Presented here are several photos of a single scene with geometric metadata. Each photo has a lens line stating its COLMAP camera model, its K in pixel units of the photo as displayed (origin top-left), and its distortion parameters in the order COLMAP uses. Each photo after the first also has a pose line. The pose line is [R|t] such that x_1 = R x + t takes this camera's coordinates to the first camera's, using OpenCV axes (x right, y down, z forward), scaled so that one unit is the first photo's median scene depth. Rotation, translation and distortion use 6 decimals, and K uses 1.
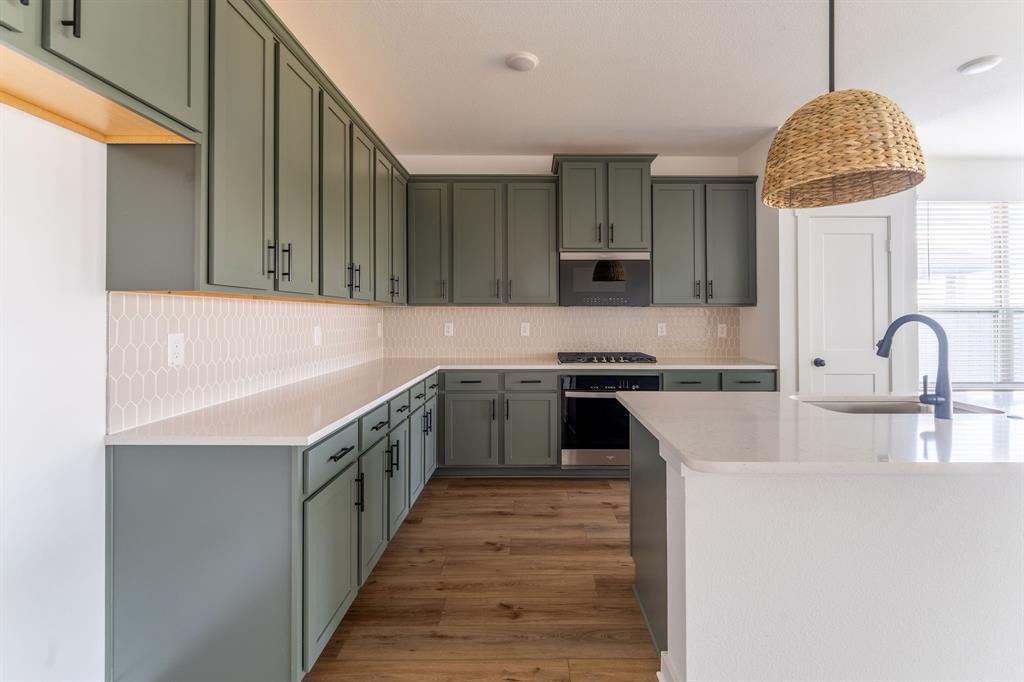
lens RADIAL K [[447.7, 0, 545.5], [0, 447.7, 310.9], [0, 0, 1]] dist [0.000301, -0.000040]
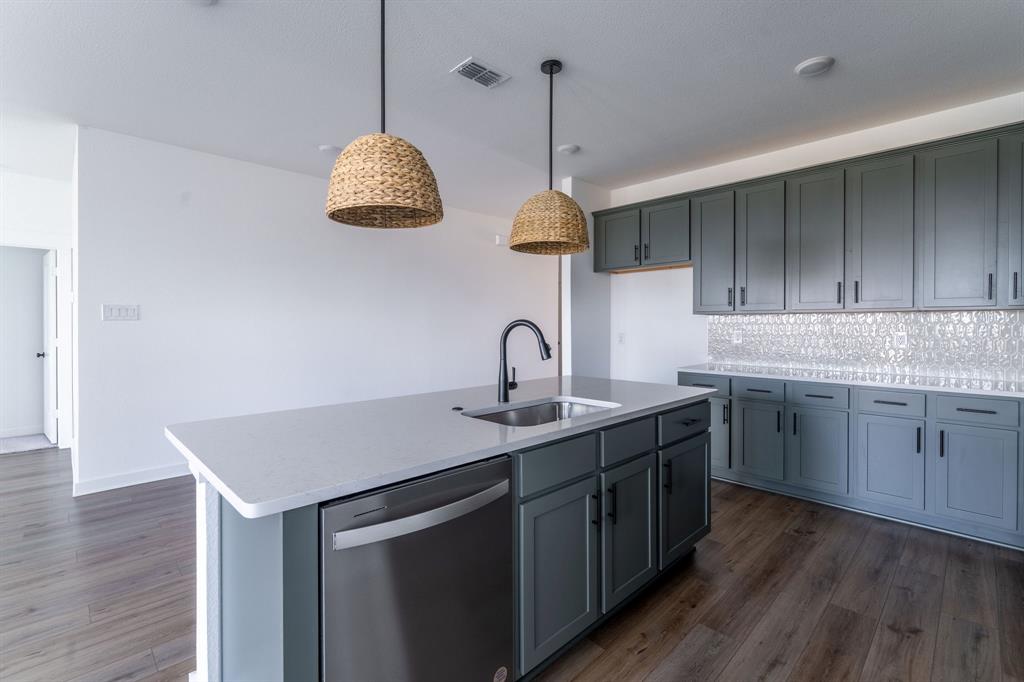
lens RADIAL K [[459.9, 0, 510.5], [0, 459.9, 338.1], [0, 0, 1]] dist [-0.005121, -0.000416]
pose [[-0.728993, 0.019709, -0.684237, 0.983359], [0.006680, 0.999743, 0.021680, 0.013393], [0.684489, 0.011234, -0.728937, 1.099509]]
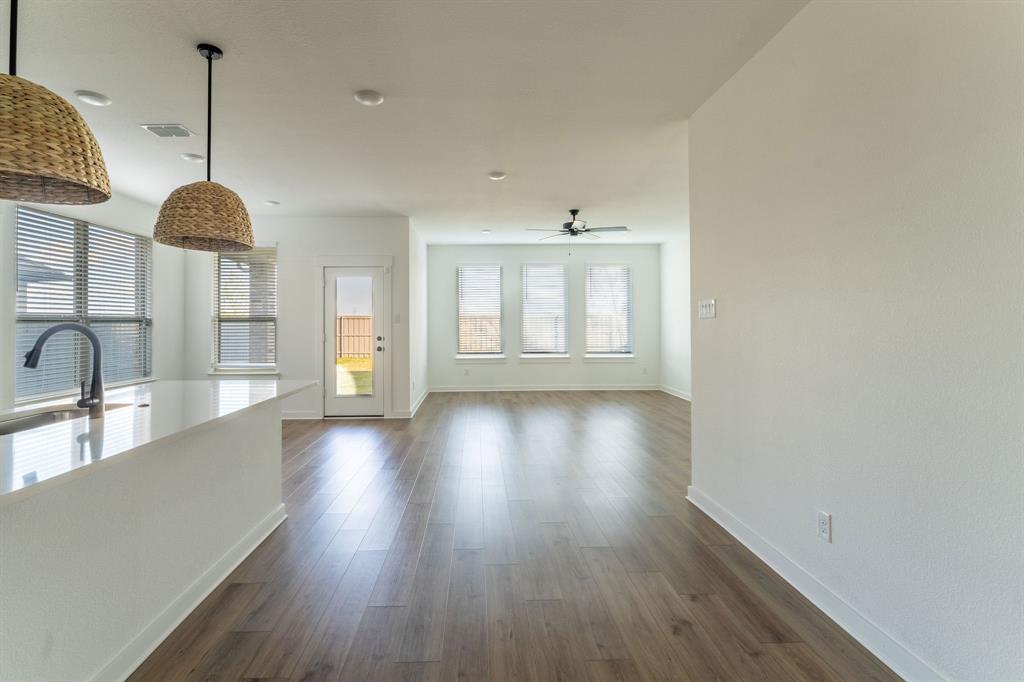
lens RADIAL K [[468.4, 0, 470.2], [0, 468.4, 313.7], [0, 0, 1]] dist [-0.001677, -0.000401]
pose [[0.030135, 0.017564, 0.999392, -0.128164], [-0.003514, 0.999841, -0.017466, 0.000542], [-0.999540, -0.002986, 0.030192, 0.029143]]
